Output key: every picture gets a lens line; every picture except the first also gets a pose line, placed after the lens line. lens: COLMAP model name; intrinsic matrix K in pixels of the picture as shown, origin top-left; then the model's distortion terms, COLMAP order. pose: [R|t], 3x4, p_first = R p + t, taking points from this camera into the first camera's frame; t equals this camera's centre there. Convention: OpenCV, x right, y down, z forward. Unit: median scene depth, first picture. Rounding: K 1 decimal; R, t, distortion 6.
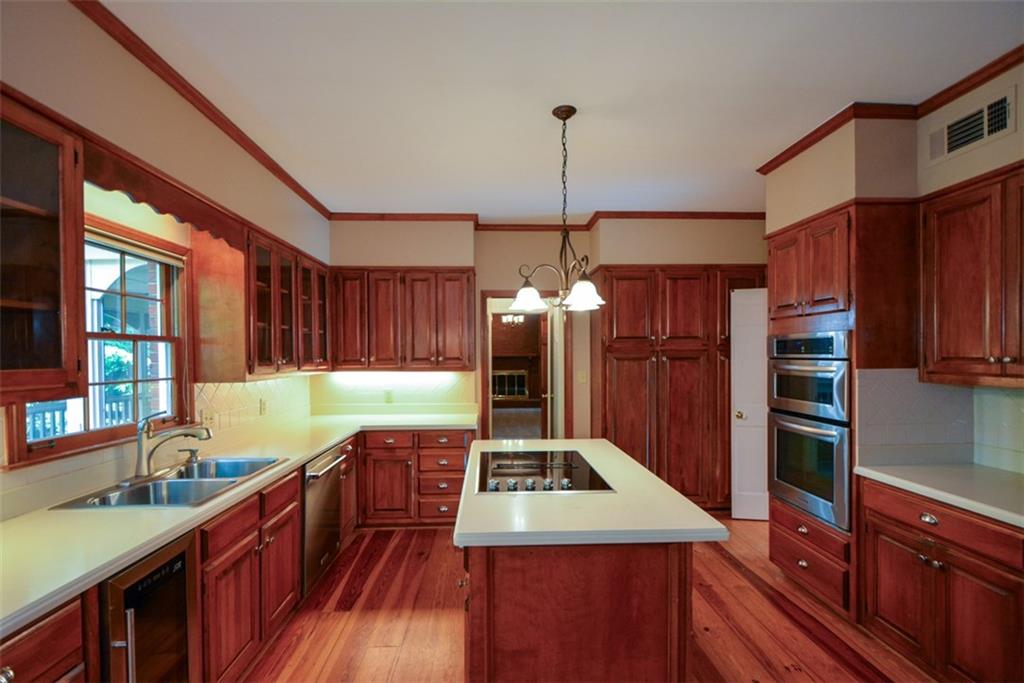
lens RADIAL K [[449.8, 0, 511.1], [0, 449.8, 359.5], [0, 0, 1]] dist [-0.003899, -0.000896]
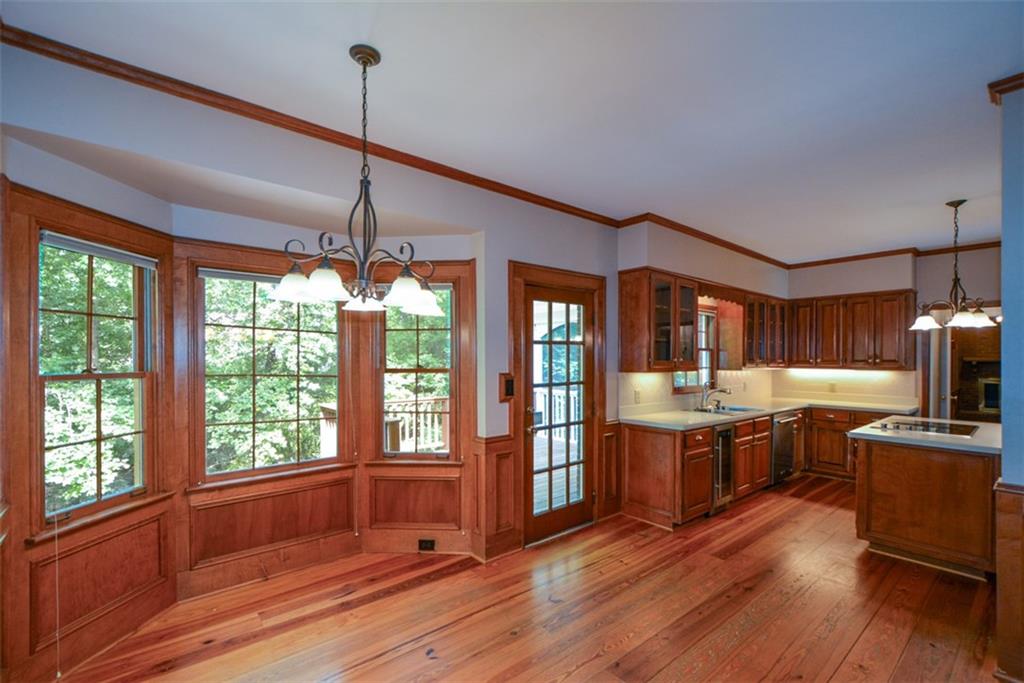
lens RADIAL K [[449.8, 0, 511.1], [0, 449.8, 359.5], [0, 0, 1]] dist [-0.003899, -0.000896]
pose [[0.604898, 0.010680, -0.796232, 0.265388], [-0.015624, 0.999877, 0.001542, 0.010347], [0.796150, 0.011508, 0.604990, -0.724906]]
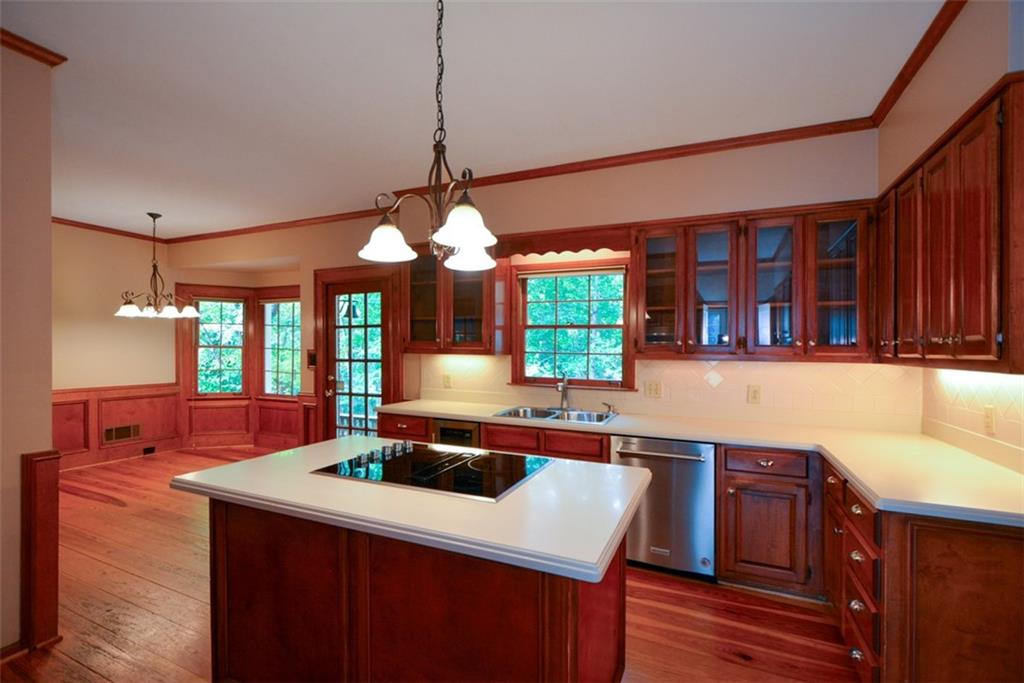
lens RADIAL K [[449.8, 0, 511.1], [0, 449.8, 359.5], [0, 0, 1]] dist [-0.003899, -0.000896]
pose [[-0.449770, 0.021376, -0.892888, 0.437739], [-0.020357, 0.999208, 0.034176, 0.011058], [0.892912, 0.033548, -0.448979, 0.886114]]
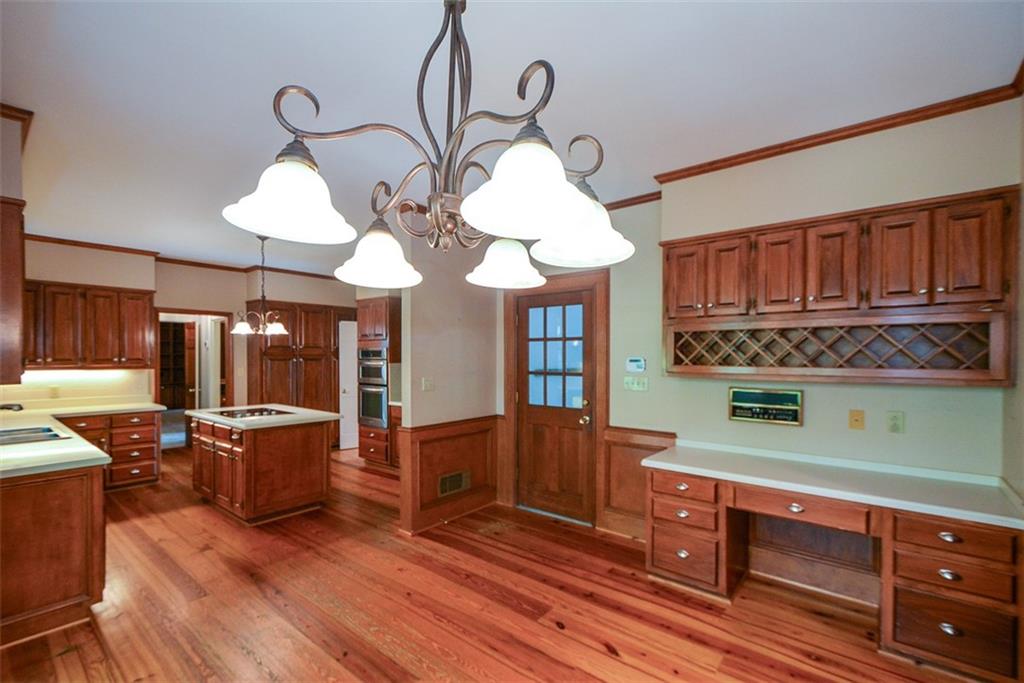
lens RADIAL K [[449.8, 0, 511.1], [0, 449.8, 359.5], [0, 0, 1]] dist [-0.003899, -0.000896]
pose [[0.670713, 0.000401, 0.741717, -0.394175], [0.004856, 0.999976, -0.004932, 0.010447], [-0.741701, 0.006910, 0.670695, -0.735336]]
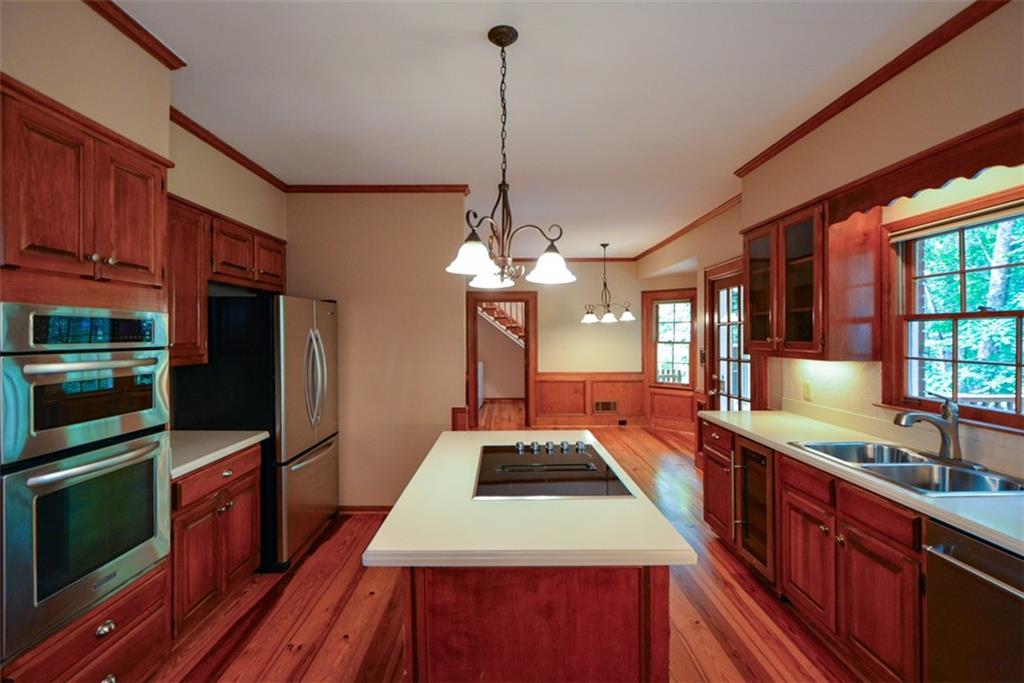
lens RADIAL K [[458.1, 0, 512.0], [0, 458.1, 341.5], [0, 0, 1]] dist [0.013481, -0.000169]
pose [[-0.999278, 0.009046, 0.036909, 0.049161], [0.009978, 0.999634, 0.025136, -0.016898], [-0.036668, 0.025486, -0.999002, 1.138570]]
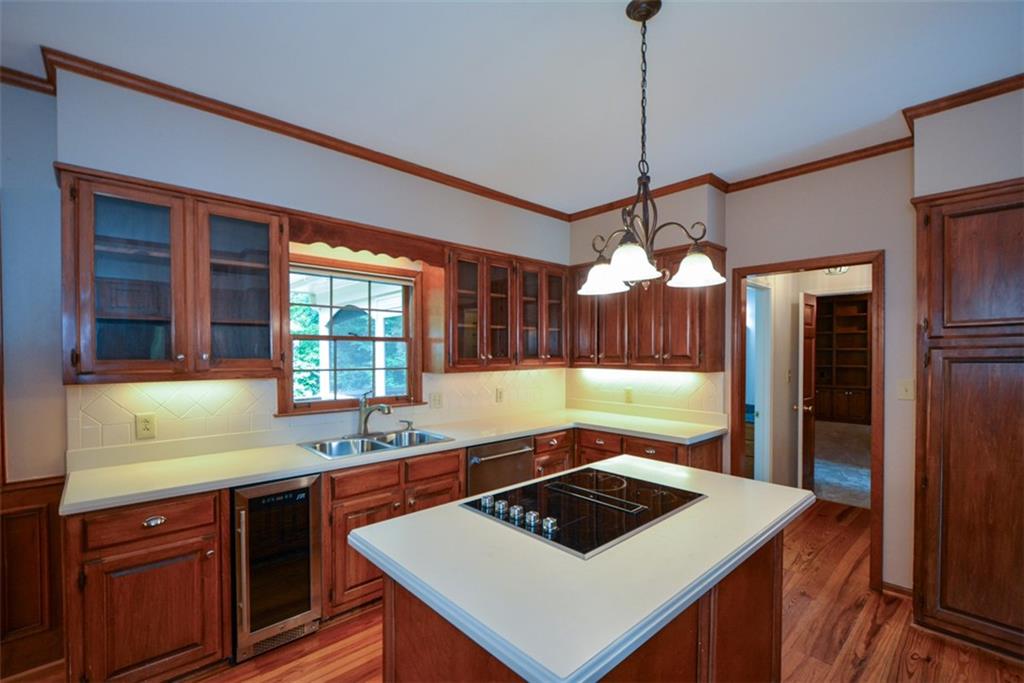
lens RADIAL K [[449.8, 0, 511.1], [0, 449.8, 359.5], [0, 0, 1]] dist [-0.003899, -0.000896]
pose [[0.643571, 0.016534, -0.765208, 0.332889], [-0.011539, 0.999863, 0.011899, -0.003090], [0.765299, 0.001171, 0.643674, 0.243436]]
